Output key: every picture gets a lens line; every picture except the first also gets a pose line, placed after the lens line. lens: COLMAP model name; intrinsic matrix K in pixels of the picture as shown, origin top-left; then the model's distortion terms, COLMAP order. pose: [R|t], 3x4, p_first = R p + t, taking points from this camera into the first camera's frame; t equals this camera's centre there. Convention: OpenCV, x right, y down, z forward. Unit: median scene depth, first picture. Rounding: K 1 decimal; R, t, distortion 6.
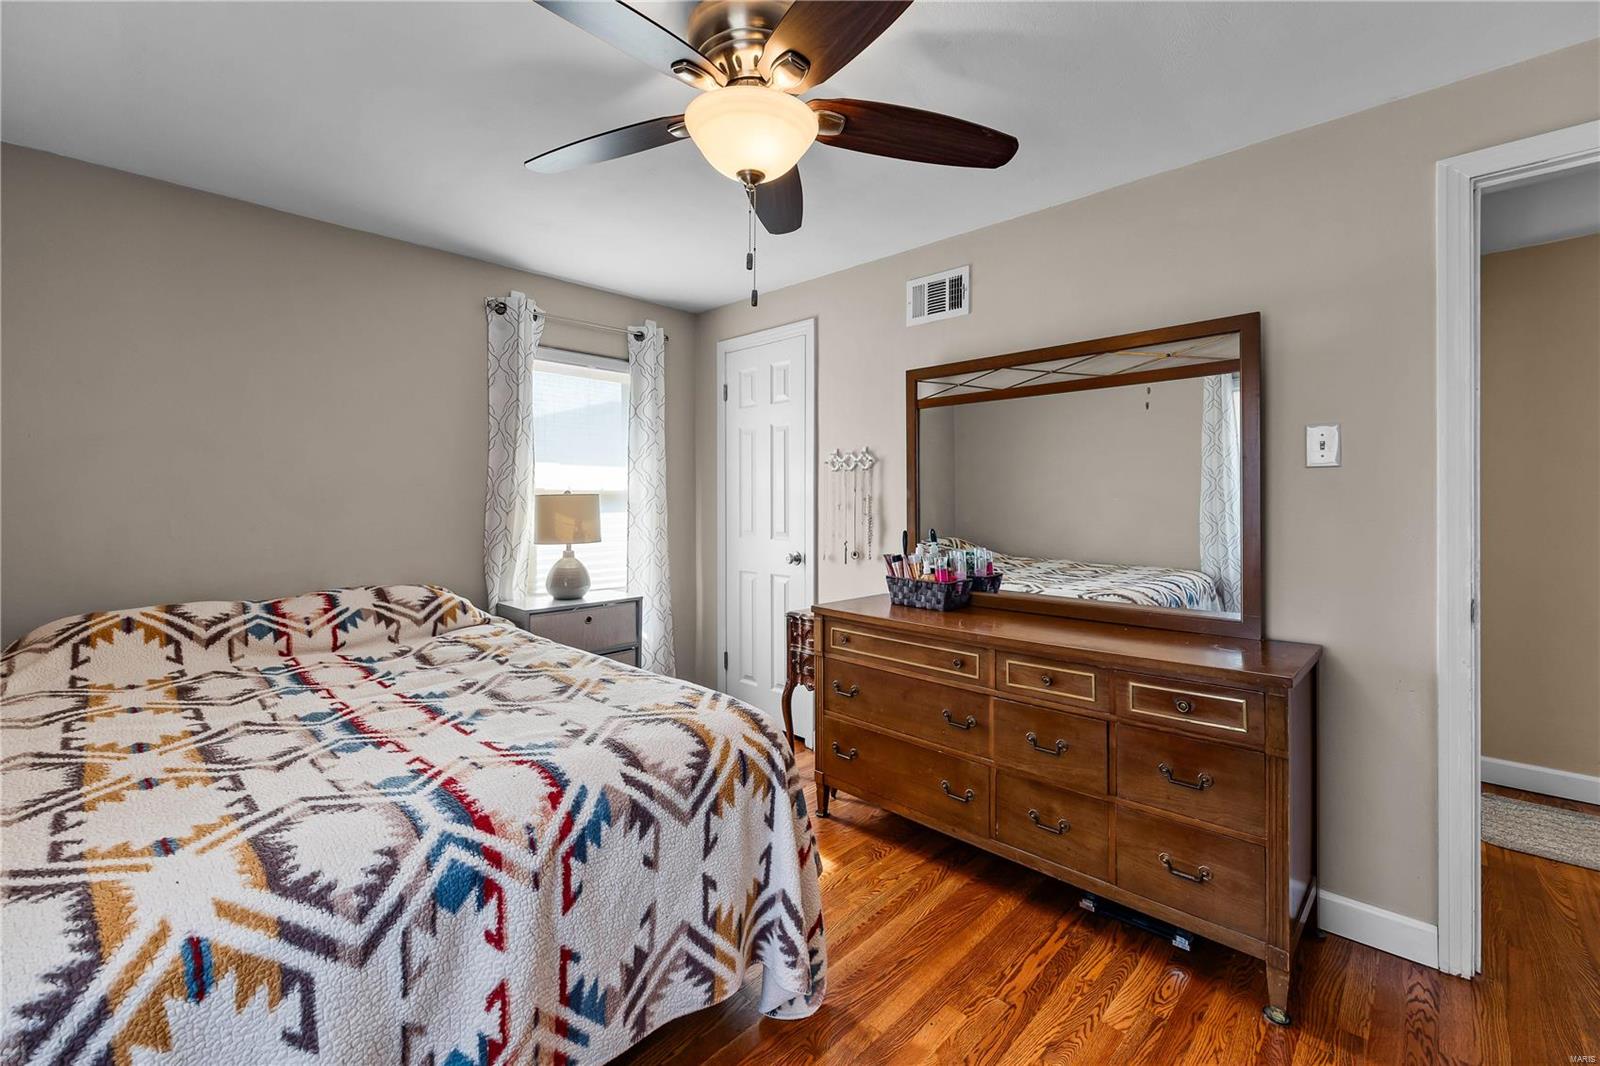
lens RADIAL K [[663.6, 0, 799.3], [0, 663.6, 509.1], [0, 0, 1]] dist [-0.000173, 0.000066]
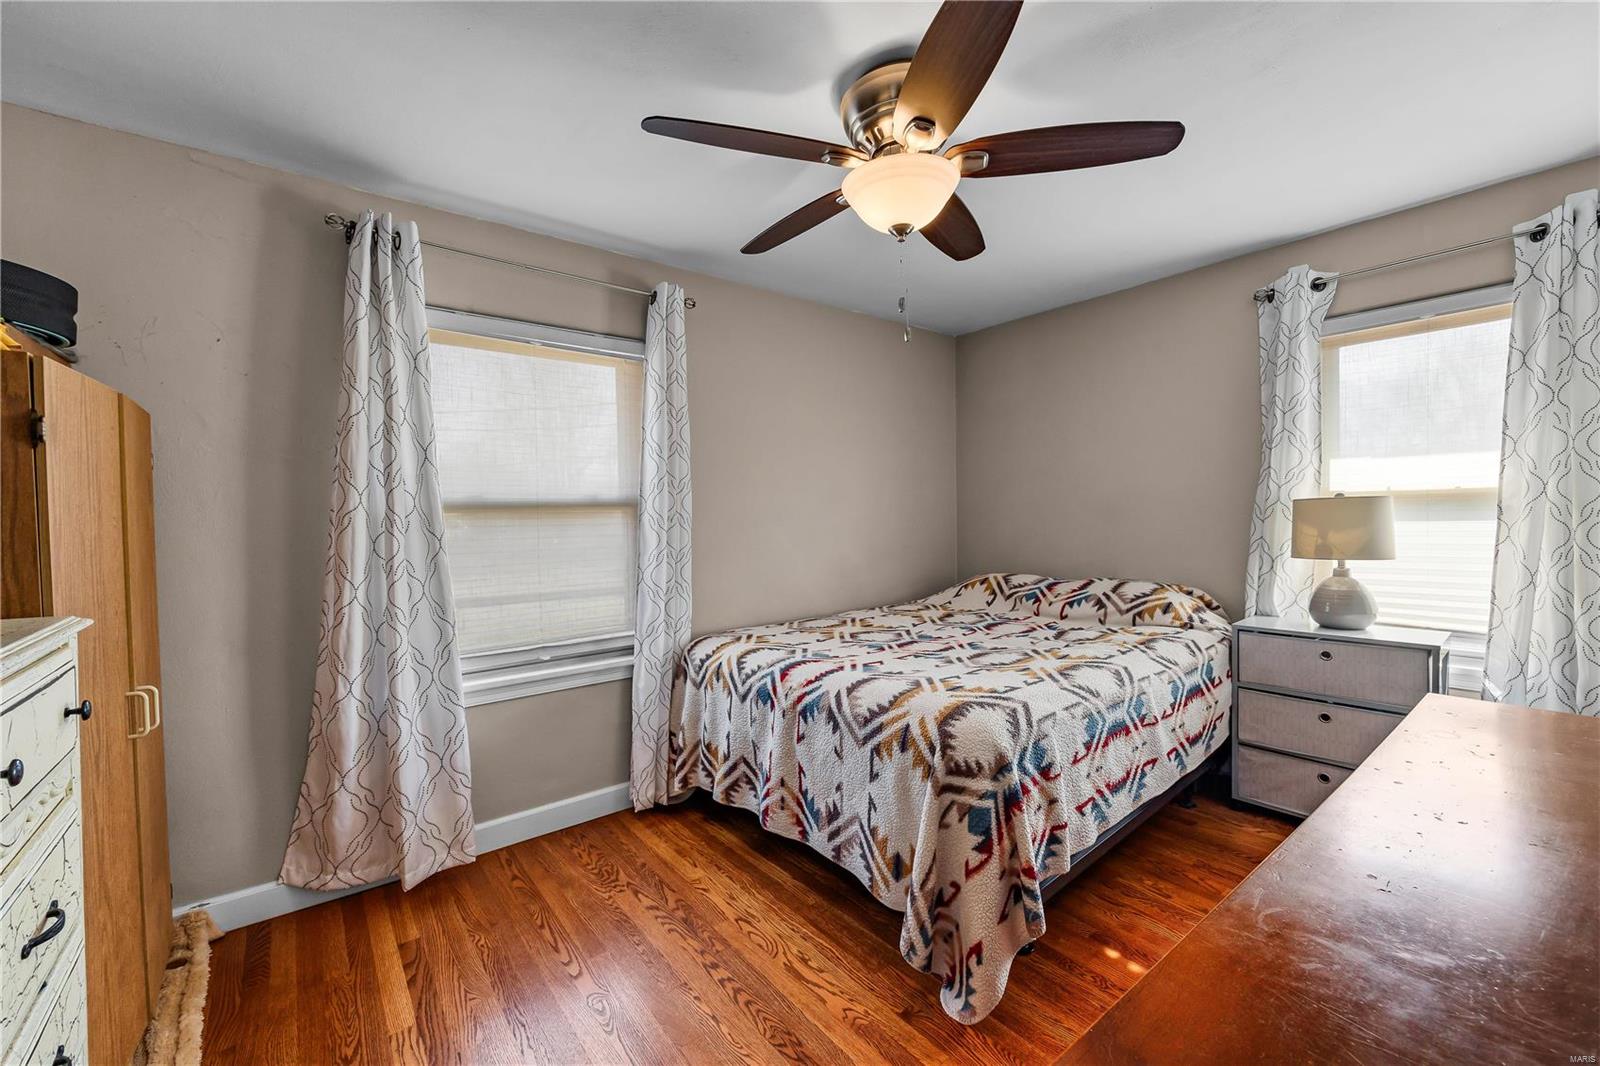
lens RADIAL K [[657.3, 0, 800.0], [0, 657.3, 533.0], [0, 0, 1]] dist [-0.000751, -0.000092]
pose [[-0.133236, 0.027801, -0.990694, 1.196076], [0.008051, 0.999604, 0.026968, -0.014151], [0.991052, -0.004383, -0.133407, 1.054314]]
